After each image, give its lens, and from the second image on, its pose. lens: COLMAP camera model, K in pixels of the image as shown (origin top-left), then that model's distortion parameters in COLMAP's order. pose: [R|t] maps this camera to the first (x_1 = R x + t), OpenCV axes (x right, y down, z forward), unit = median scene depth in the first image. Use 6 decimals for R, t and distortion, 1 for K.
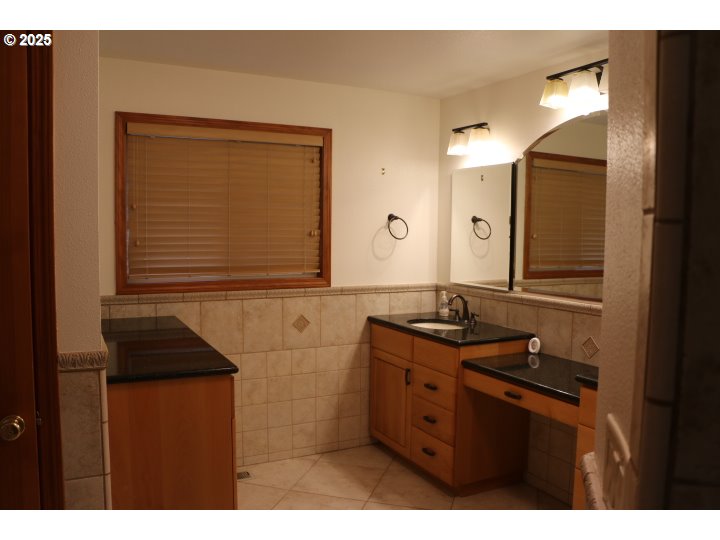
lens RADIAL K [[609.5, 0, 360.6], [0, 609.5, 269.4], [0, 0, 1]] dist [-0.150018, 0.113641]
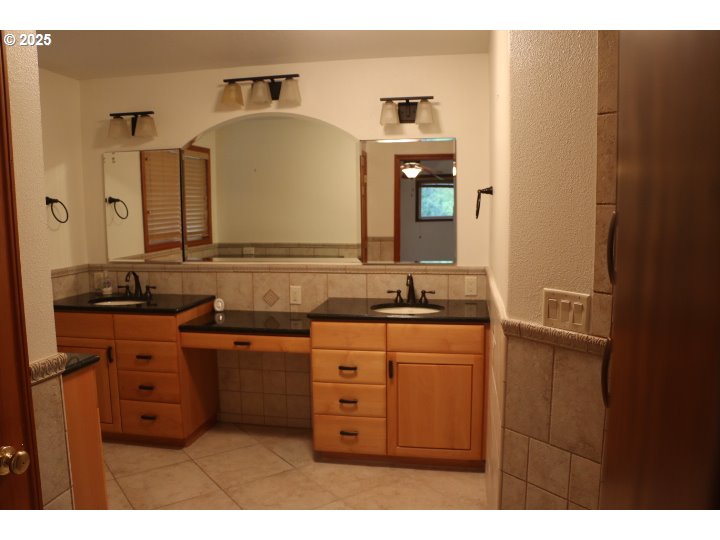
lens RADIAL K [[609.5, 0, 357.5], [0, 609.5, 270.4], [0, 0, 1]] dist [-0.150018, 0.113641]
pose [[0.609307, -0.105422, 0.785895, -0.471919], [0.071637, 0.994388, 0.077849, -0.014671], [-0.789692, 0.008866, 0.613439, 0.047123]]
